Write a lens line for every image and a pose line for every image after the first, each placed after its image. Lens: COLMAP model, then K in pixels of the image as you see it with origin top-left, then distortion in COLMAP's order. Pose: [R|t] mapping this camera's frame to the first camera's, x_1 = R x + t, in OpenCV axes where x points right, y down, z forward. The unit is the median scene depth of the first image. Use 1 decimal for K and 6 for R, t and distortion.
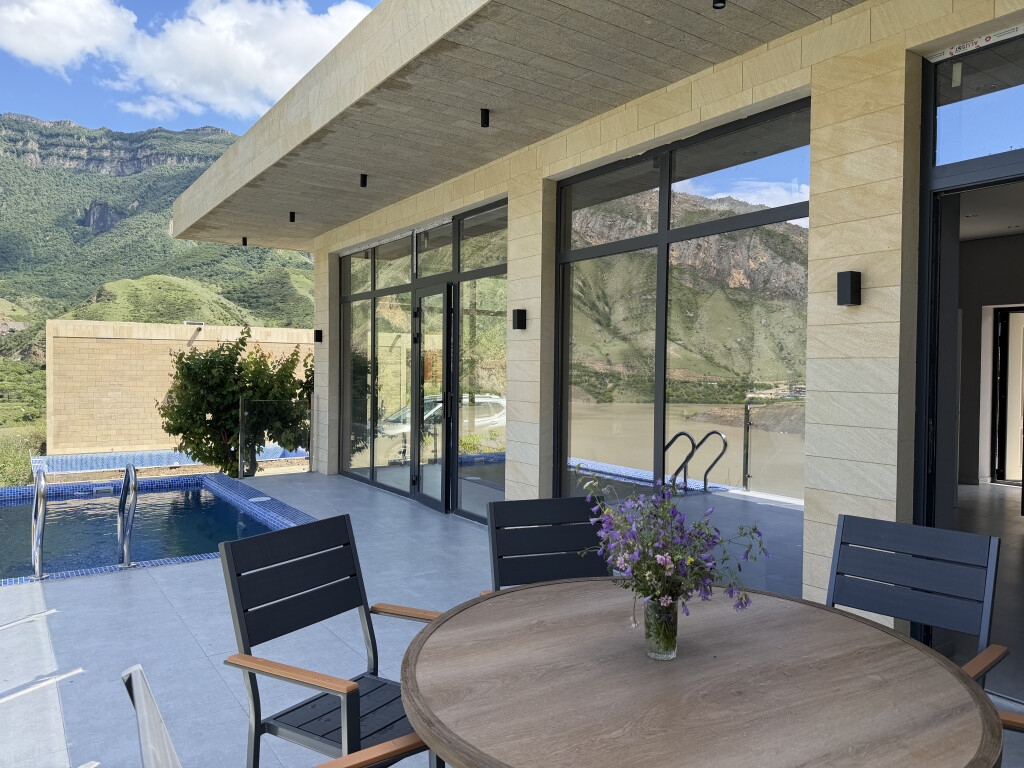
lens RADIAL K [[725.4, 0, 512.0], [0, 725.4, 384.0], [0, 0, 1]] dist [0.048119, -0.063146]
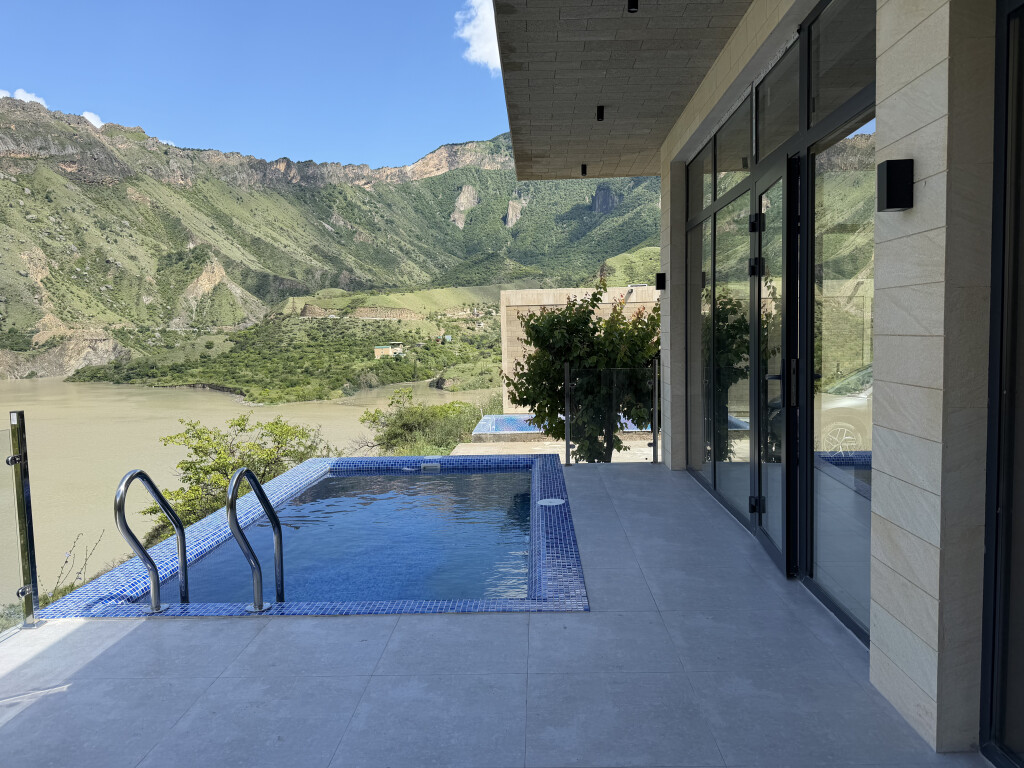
lens RADIAL K [[716.7, 0, 512.0], [0, 716.7, 384.0], [0, 0, 1]] dist [0.072241, -0.067812]
pose [[0.800340, 0.015888, -0.599335, 0.073992], [0.016574, 0.998680, 0.048607, -0.000244], [0.599317, -0.048836, 0.799021, 0.460956]]
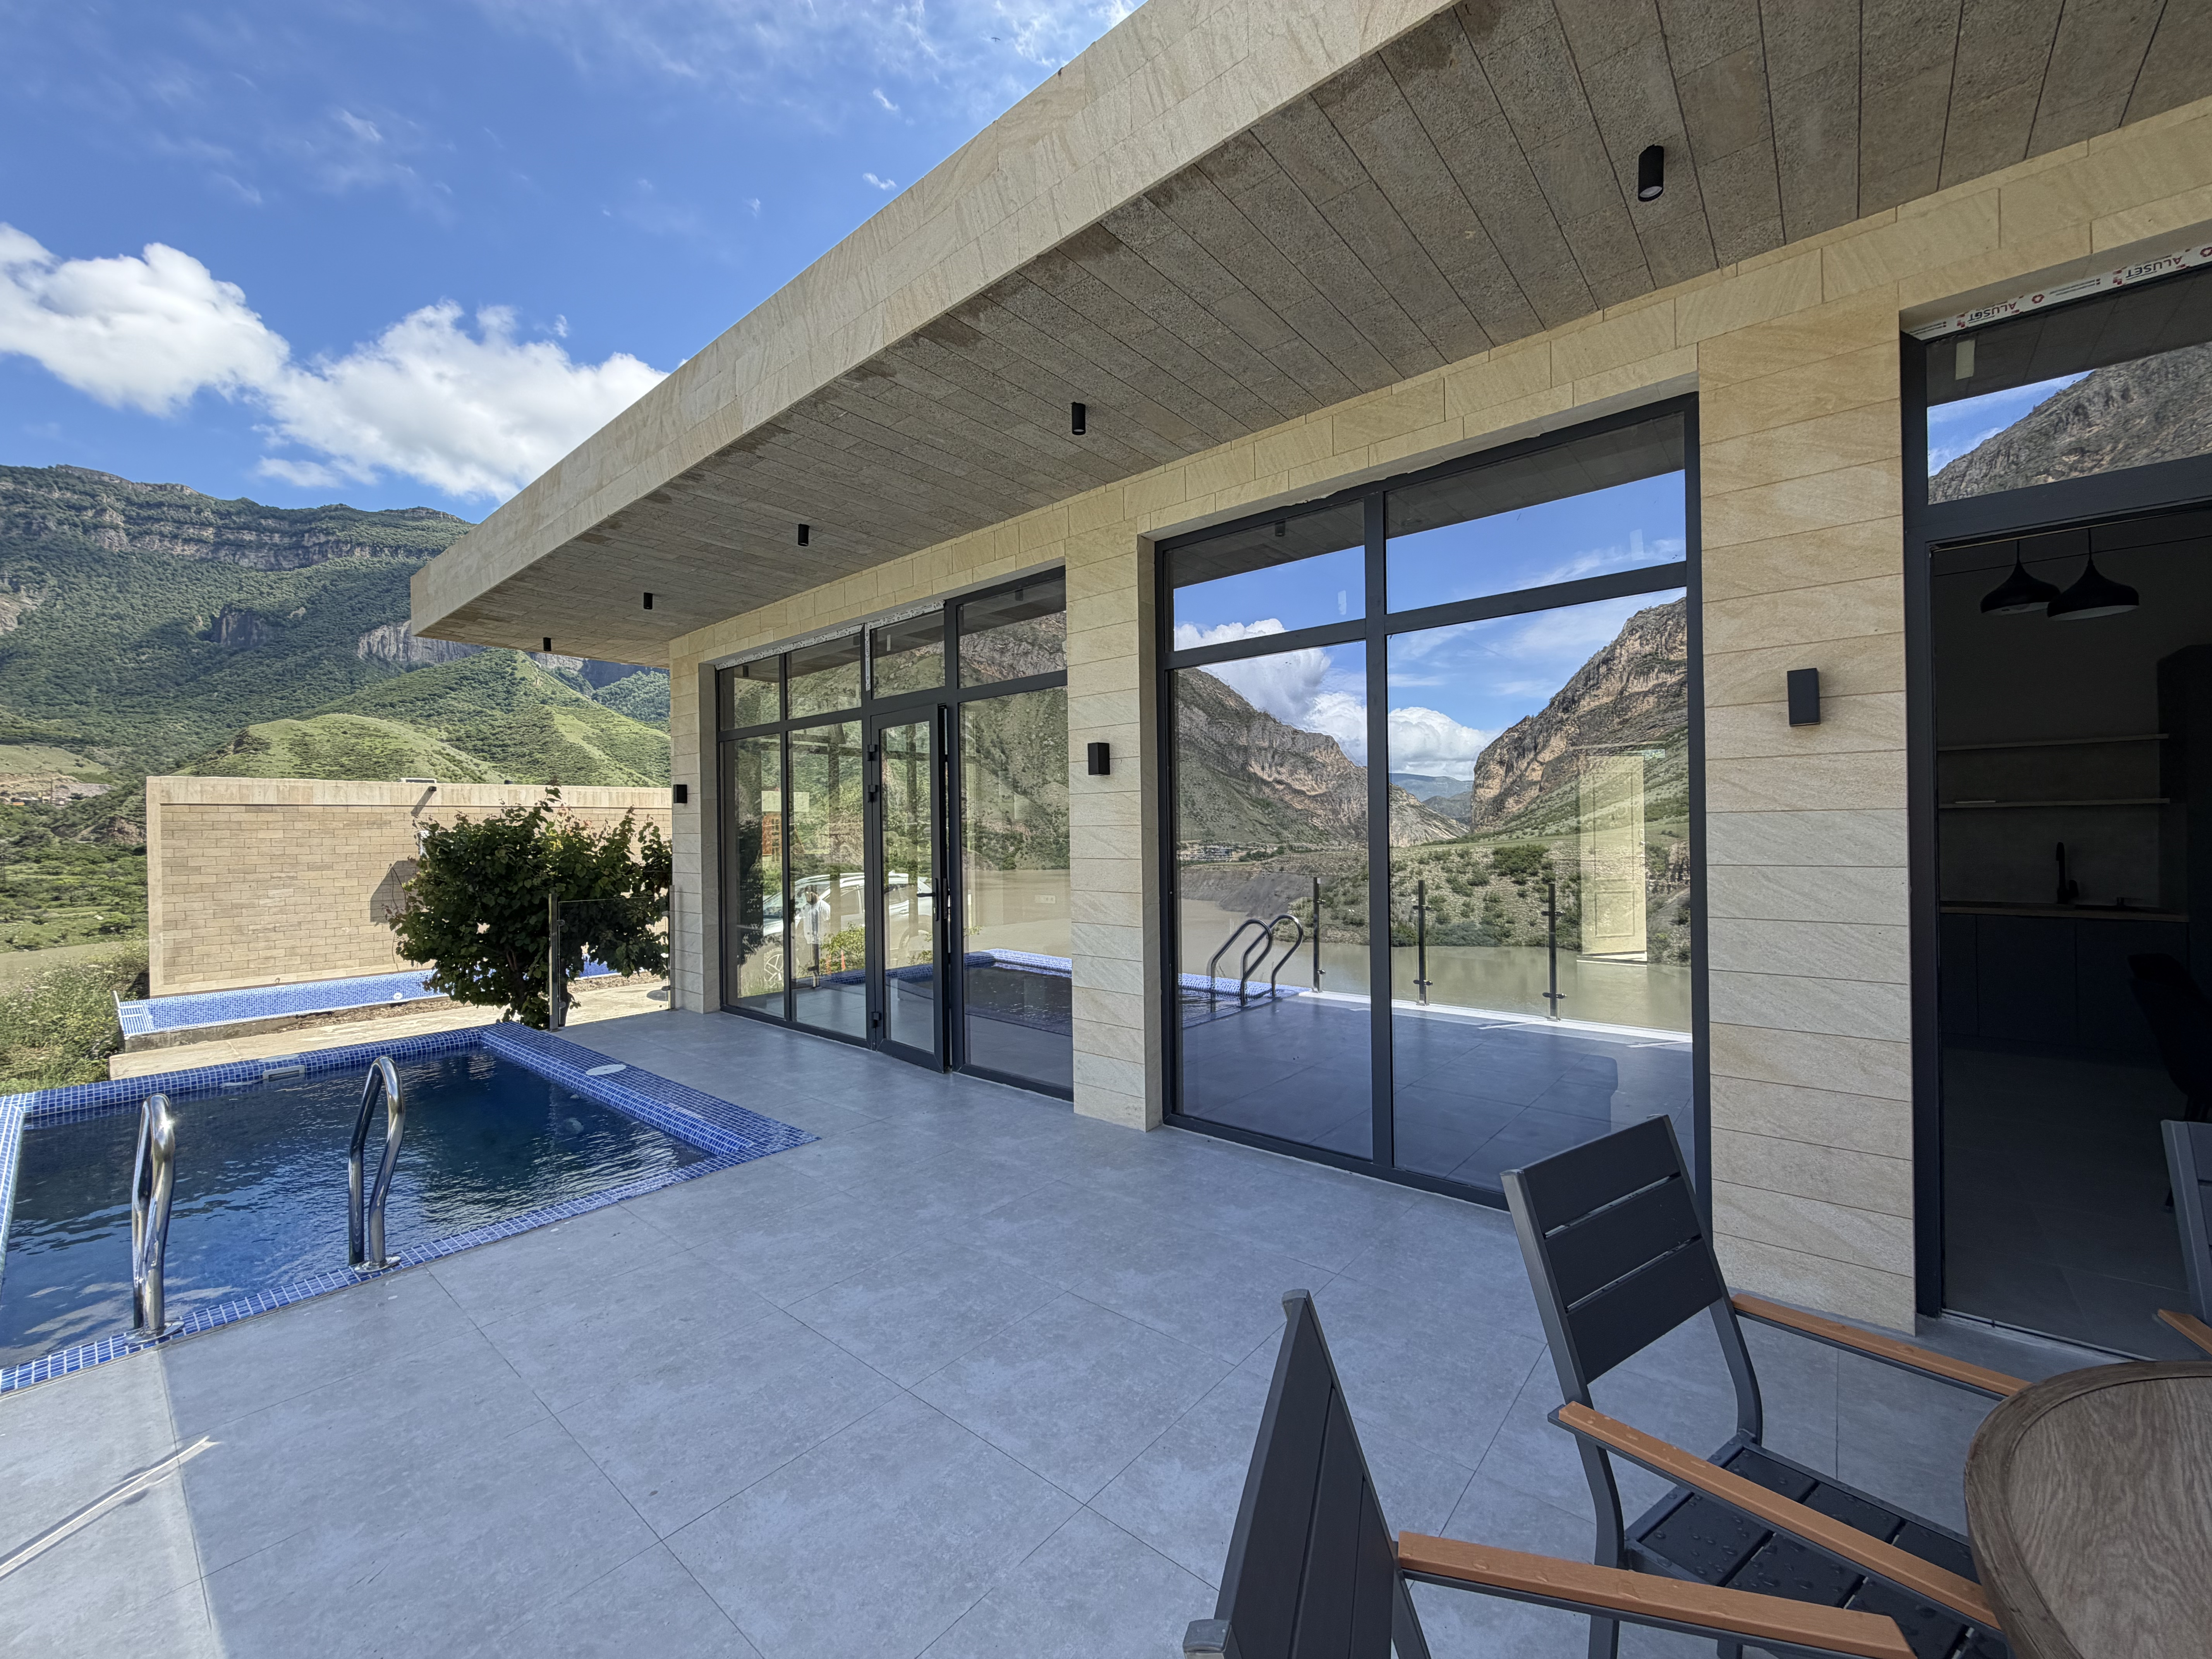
lens RADIAL K [[883.5, 0, 1106.0], [0, 883.5, 829.5], [0, 0, 1]] dist [-0.001485, 0.000294]
pose [[0.965375, -0.025026, 0.259662, -0.157737], [0.031043, 0.999336, -0.019094, -0.012665], [-0.259011, 0.026494, 0.965511, 0.232219]]
